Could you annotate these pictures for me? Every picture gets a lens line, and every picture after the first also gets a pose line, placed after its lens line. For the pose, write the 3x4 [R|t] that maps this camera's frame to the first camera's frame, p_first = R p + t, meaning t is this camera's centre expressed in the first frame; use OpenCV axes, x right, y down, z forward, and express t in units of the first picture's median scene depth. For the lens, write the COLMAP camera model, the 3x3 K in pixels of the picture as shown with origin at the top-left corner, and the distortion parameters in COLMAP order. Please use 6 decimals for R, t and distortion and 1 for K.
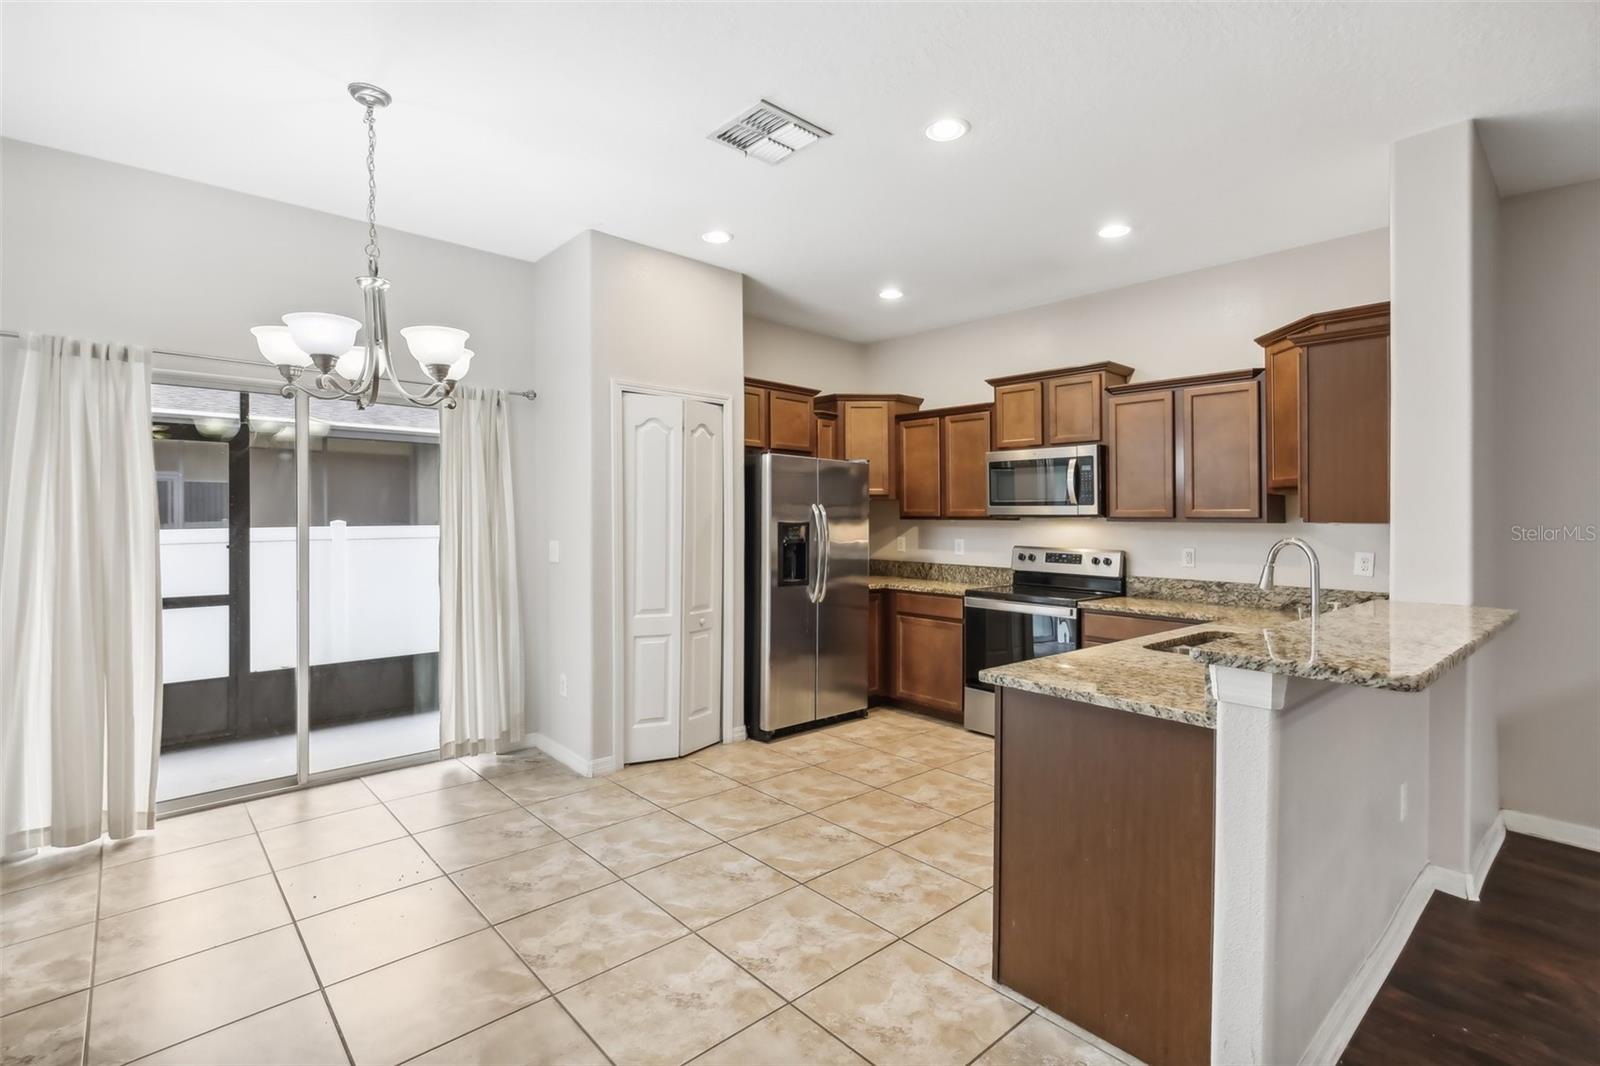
lens RADIAL K [[737.5, 0, 791.9], [0, 737.5, 518.8], [0, 0, 1]] dist [0.011920, 0.005166]
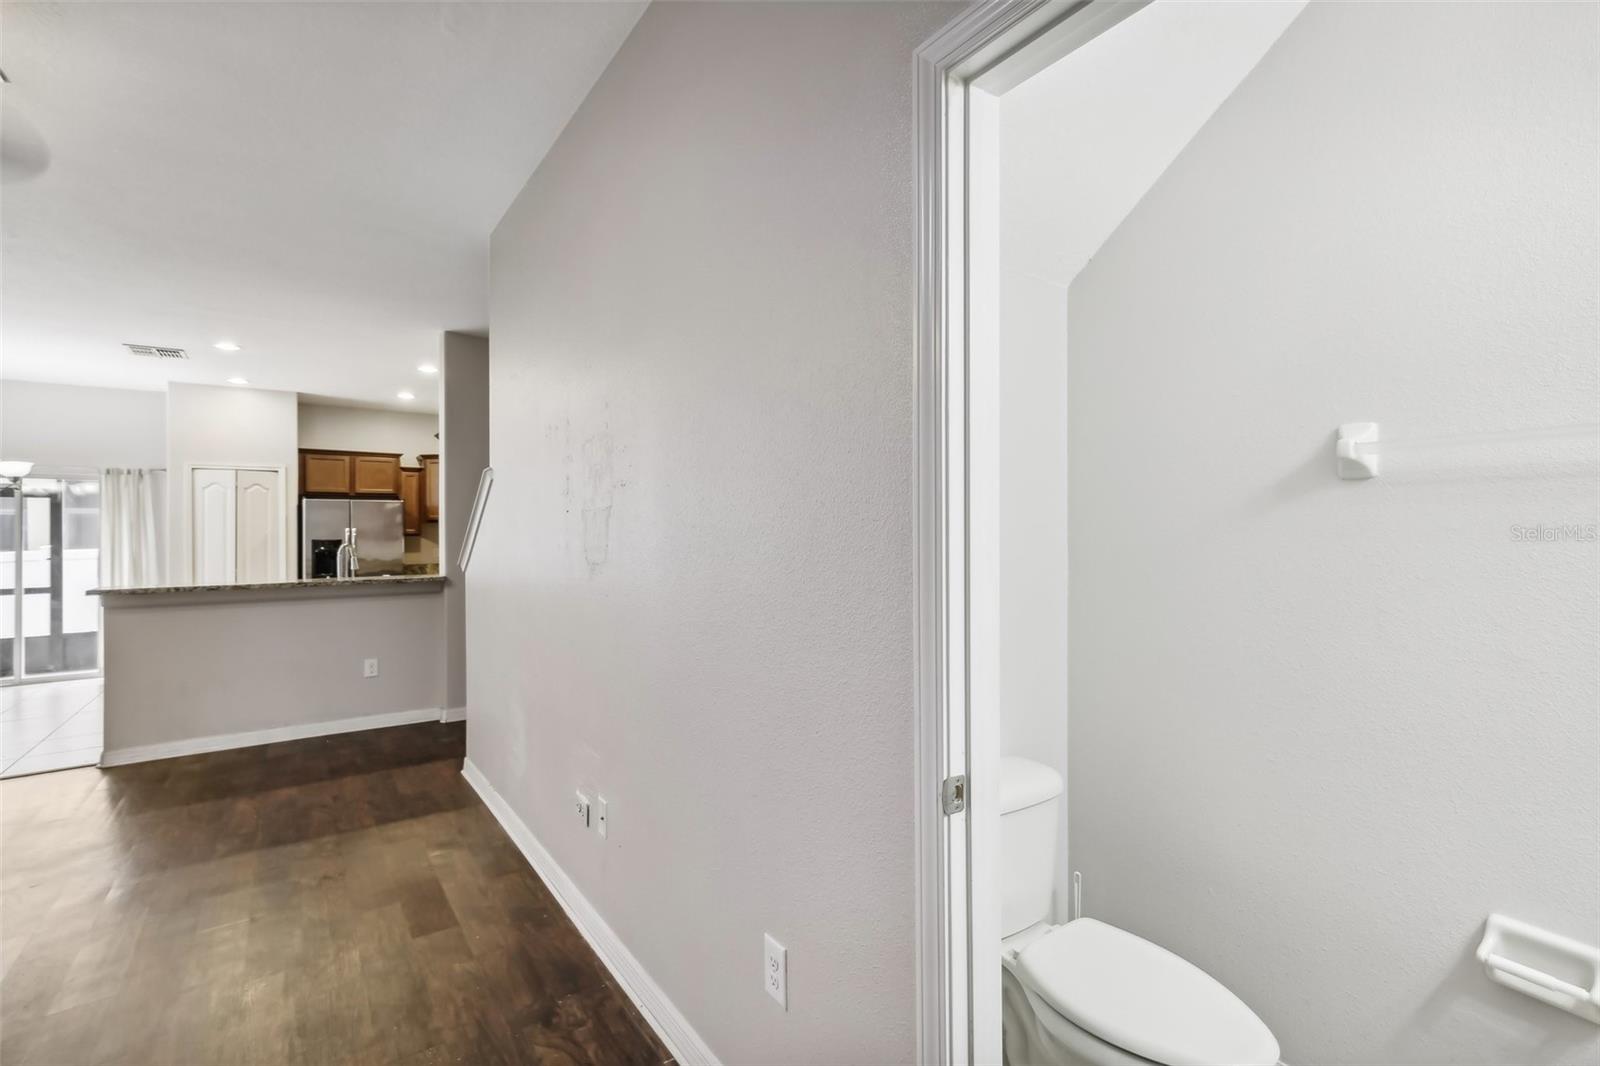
lens RADIAL K [[737.5, 0, 780.2], [0, 737.5, 510.3], [0, 0, 1]] dist [0.011920, 0.005166]
pose [[0.988665, -0.025682, -0.147925, 1.371006], [0.020689, 0.999166, -0.035195, 0.021373], [0.148706, 0.031736, 0.988372, -0.542112]]
